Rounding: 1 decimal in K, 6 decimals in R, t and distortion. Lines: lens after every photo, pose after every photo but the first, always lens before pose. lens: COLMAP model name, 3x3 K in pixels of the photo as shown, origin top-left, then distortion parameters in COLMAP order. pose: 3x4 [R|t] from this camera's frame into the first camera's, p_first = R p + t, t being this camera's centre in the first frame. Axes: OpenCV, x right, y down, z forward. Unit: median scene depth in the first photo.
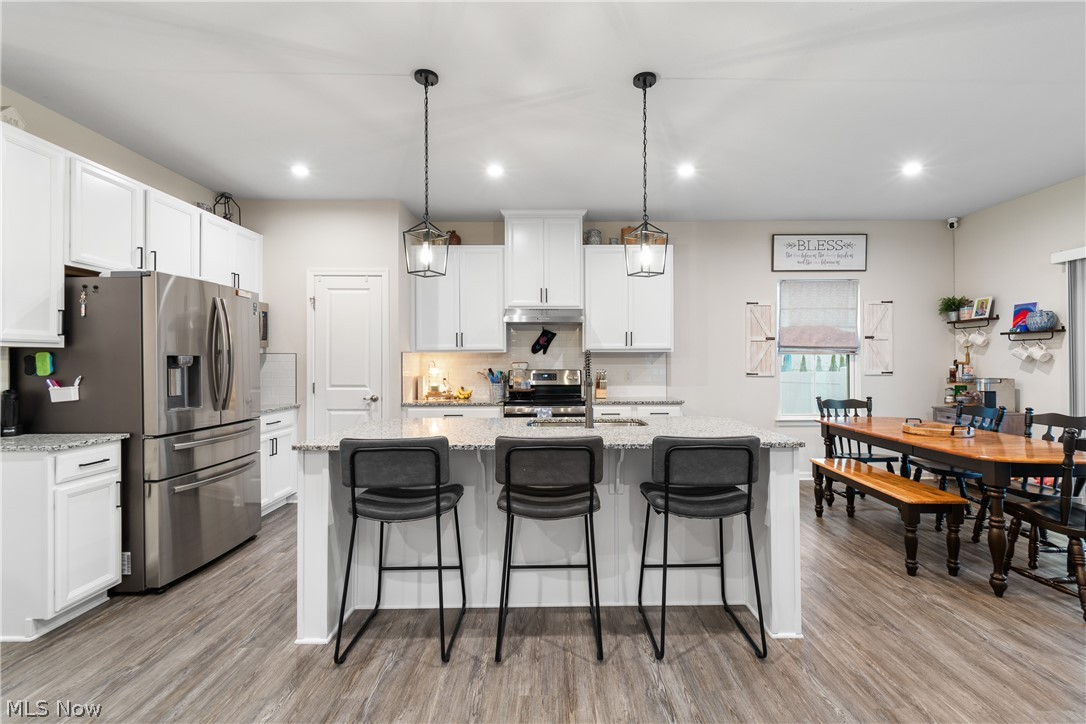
lens RADIAL K [[486.8, 0, 557.0], [0, 486.8, 356.2], [0, 0, 1]] dist [0.005477, -0.002574]
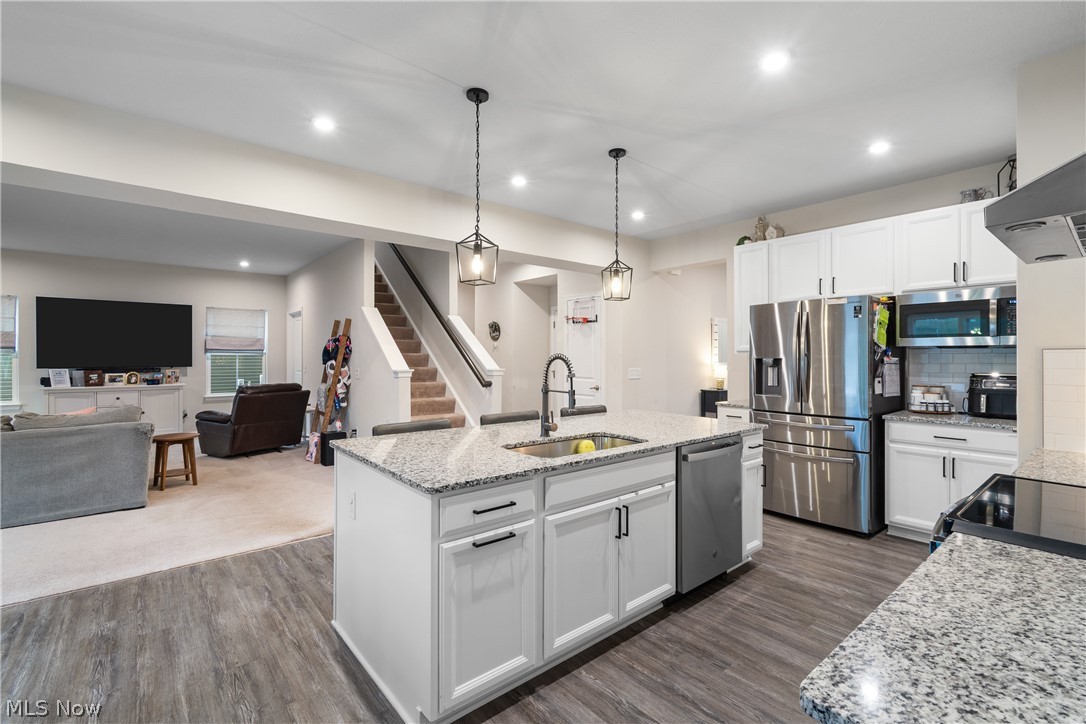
lens RADIAL K [[486.8, 0, 549.9], [0, 486.8, 357.5], [0, 0, 1]] dist [0.005477, -0.002574]
pose [[-0.772694, 0.003296, -0.634770, 0.379563], [0.008372, 0.999952, -0.005000, -0.000881], [0.634723, -0.009178, -0.772685, 0.999276]]
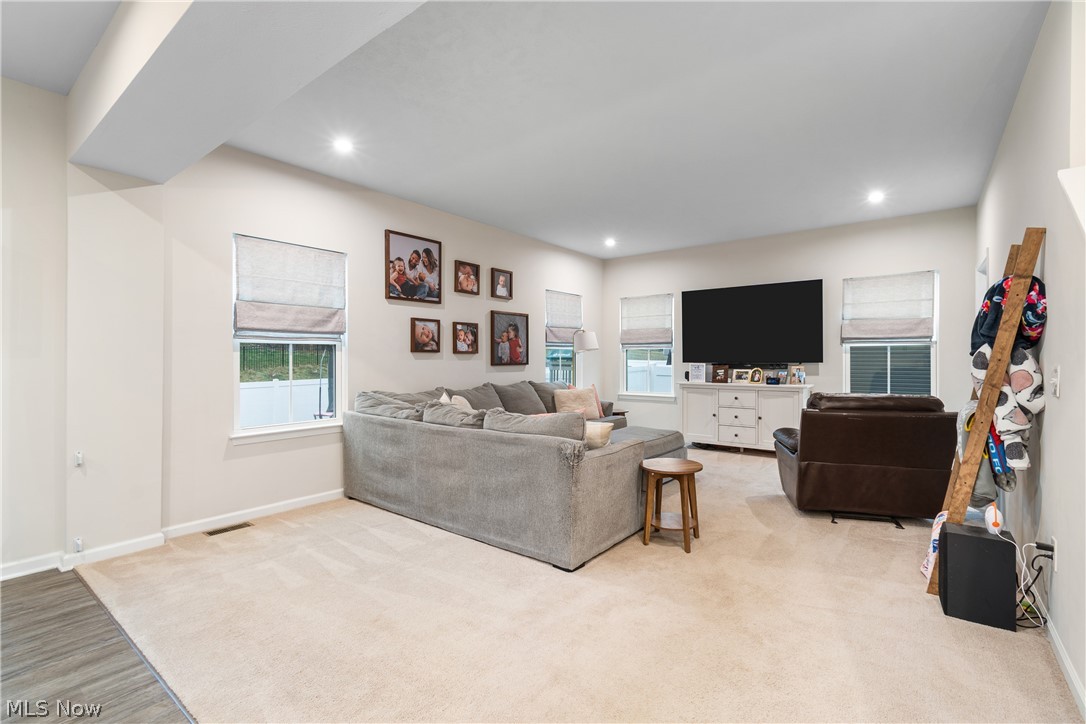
lens RADIAL K [[486.8, 0, 558.6], [0, 486.8, 358.0], [0, 0, 1]] dist [0.005477, -0.002574]
pose [[-0.793045, 0.005889, 0.609134, 0.054268], [-0.001931, 0.999924, -0.012181, 0.016098], [-0.609159, -0.010837, -0.792974, 0.322569]]
